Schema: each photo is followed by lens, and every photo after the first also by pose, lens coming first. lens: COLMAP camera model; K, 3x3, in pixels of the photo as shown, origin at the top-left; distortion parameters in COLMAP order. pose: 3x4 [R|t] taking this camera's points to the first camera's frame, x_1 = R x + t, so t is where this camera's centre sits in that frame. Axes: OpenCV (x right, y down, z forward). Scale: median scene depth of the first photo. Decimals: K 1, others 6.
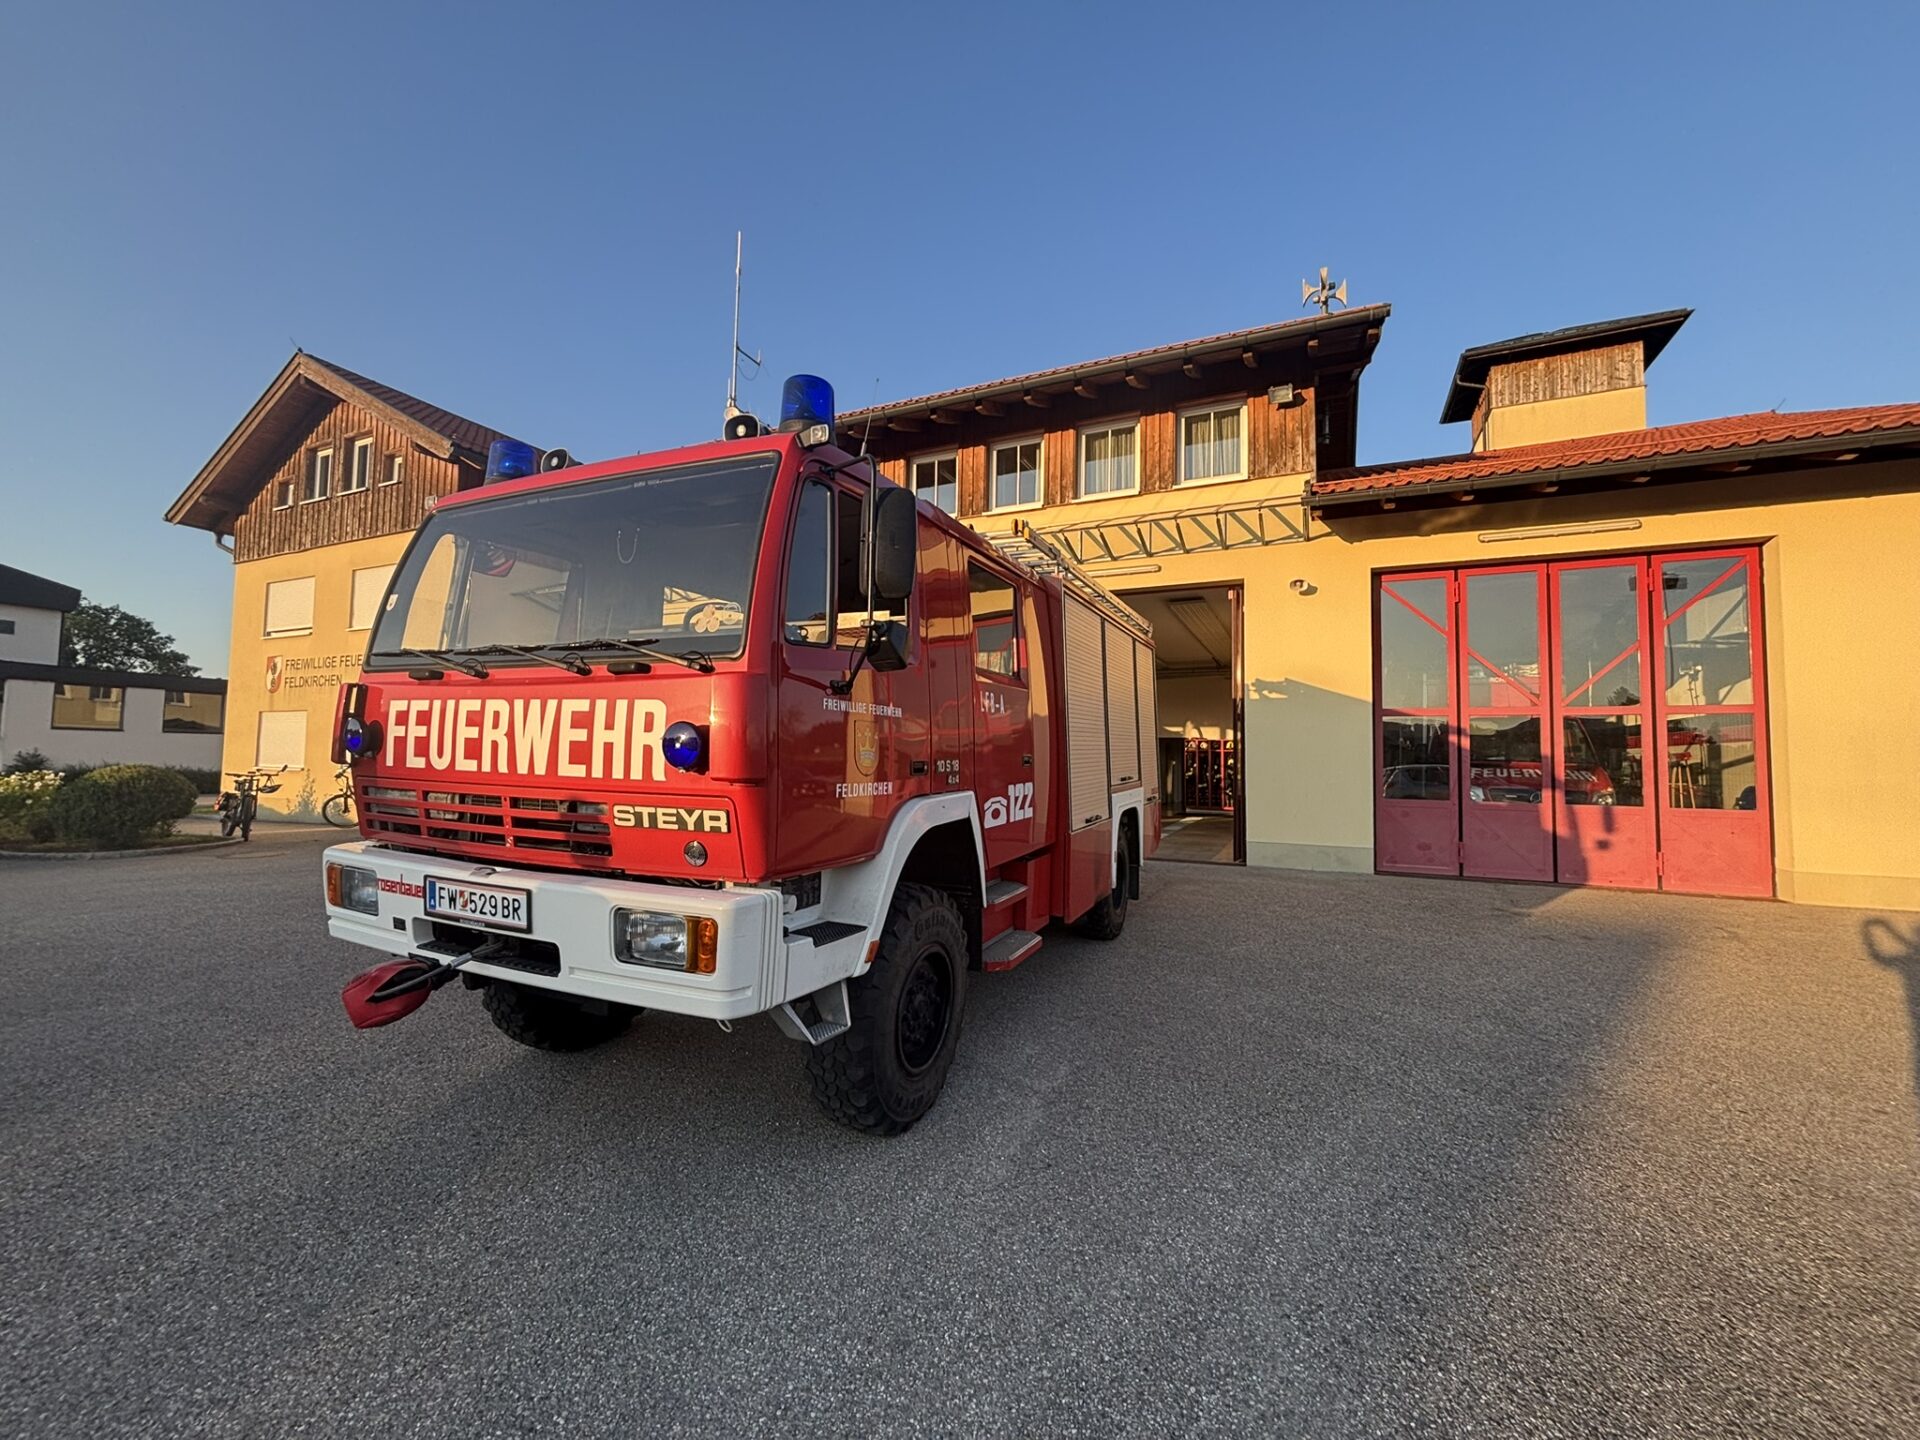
lens RADIAL K [[769.2, 0, 959.2], [0, 769.2, 723.0], [0, 0, 1]] dist [-0.000848, 0.000659]
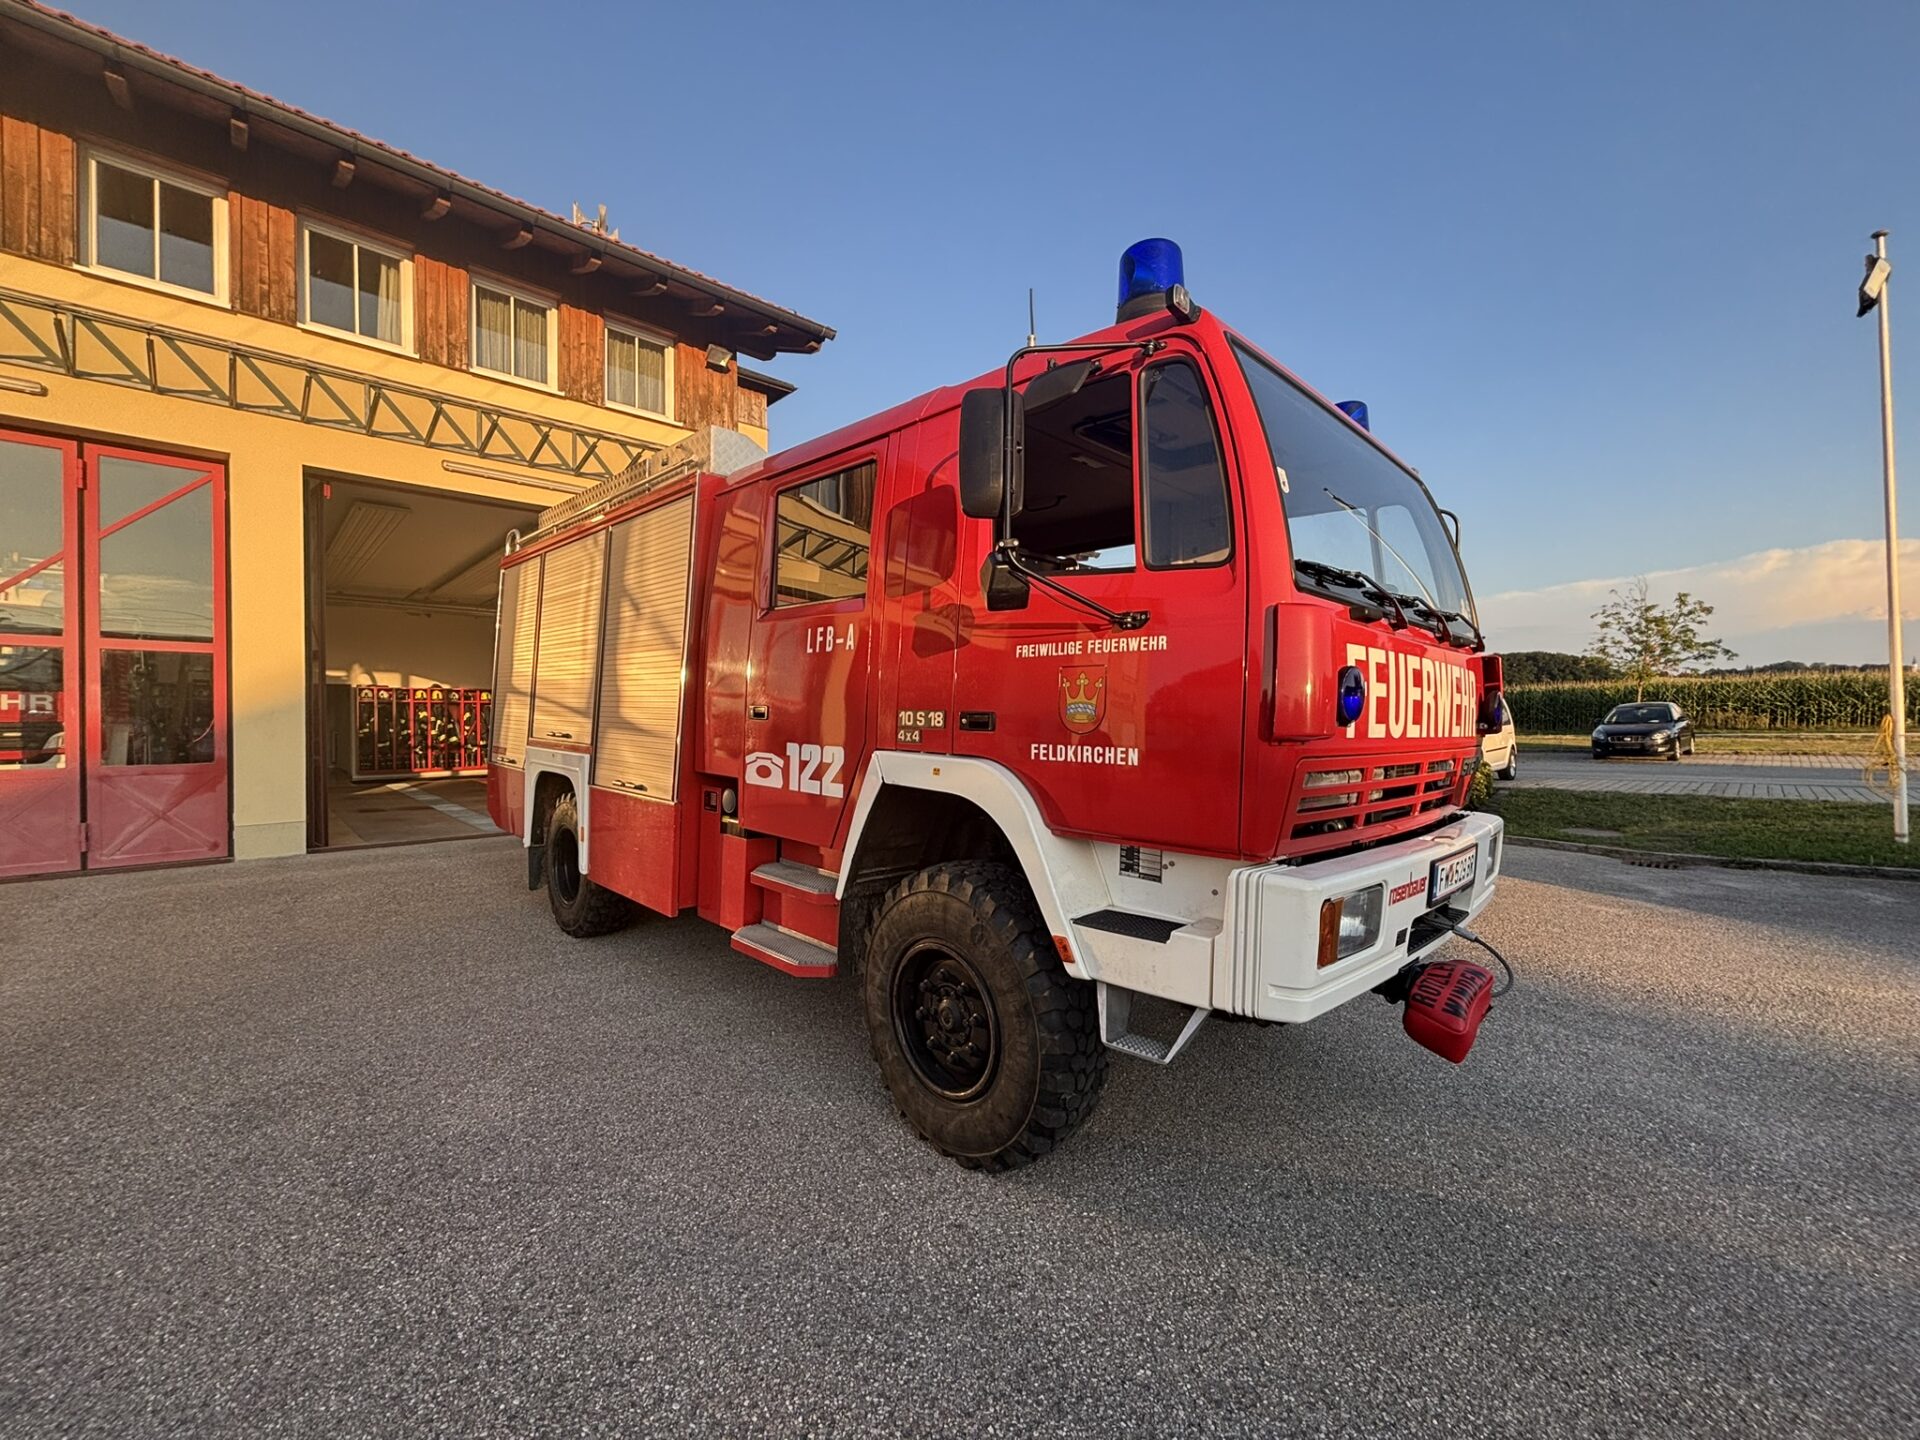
lens RADIAL K [[769.2, 0, 959.2], [0, 769.2, 723.0], [0, 0, 1]] dist [-0.000848, 0.000659]
pose [[0.372274, -0.024299, 0.927805, -1.627210], [-0.036871, 0.998481, 0.040944, 0.028795], [-0.927390, -0.049451, 0.370812, 1.144848]]
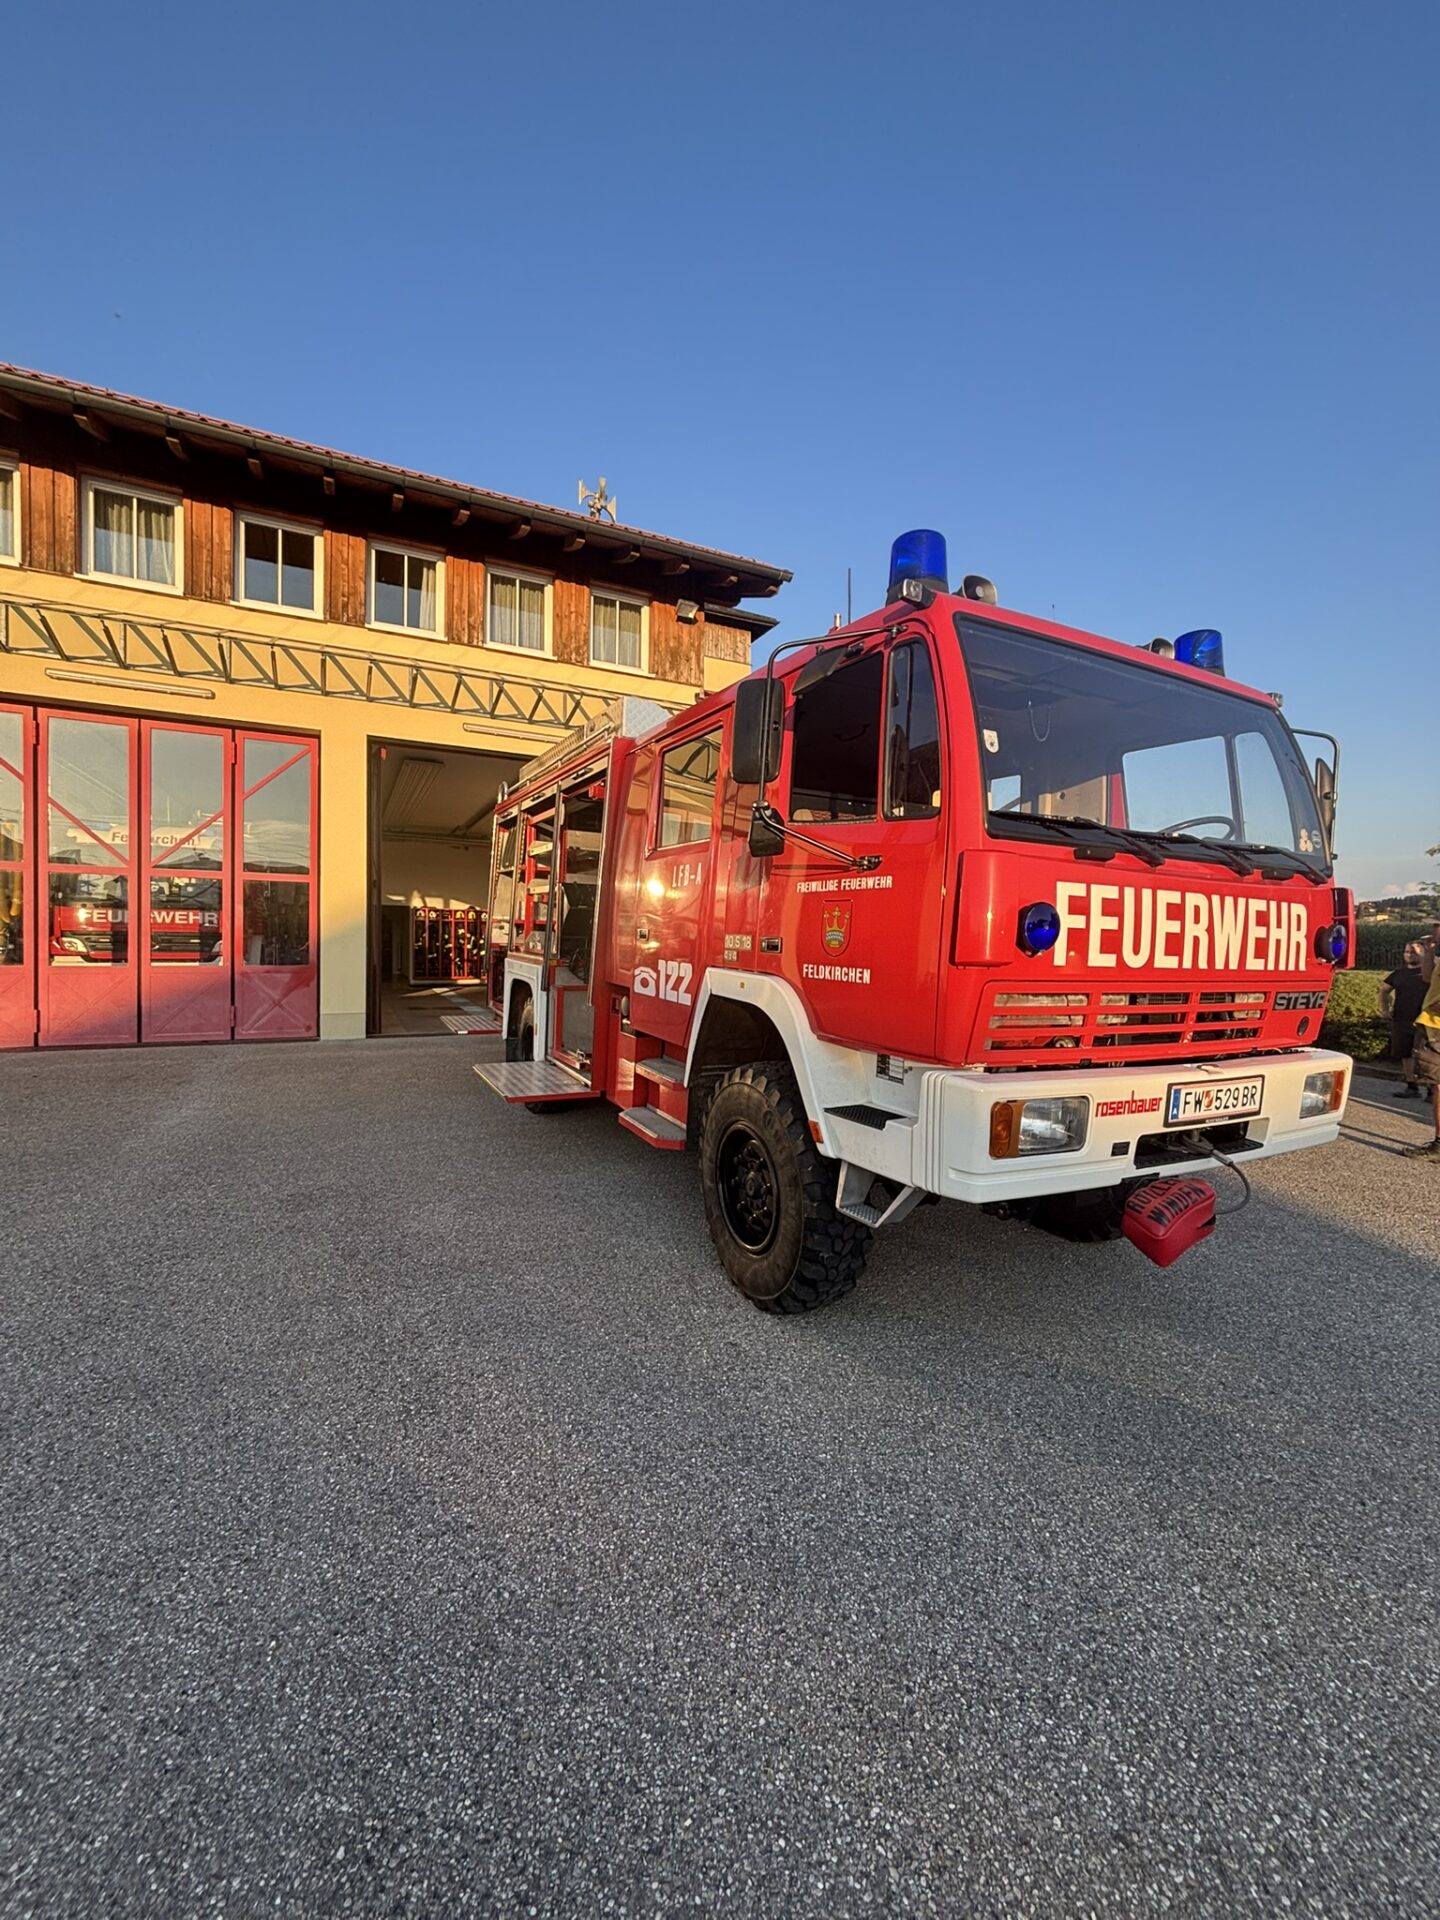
lens RADIAL K [[769.2, 0, 722.5], [0, 769.2, 958.8], [0, 0, 1]] dist [-0.000848, 0.000659]
pose [[0.627425, -0.026192, 0.778236, -1.680808], [-0.044332, 0.996612, 0.069283, 0.010454], [-0.777414, -0.077971, 0.624138, 0.830768]]
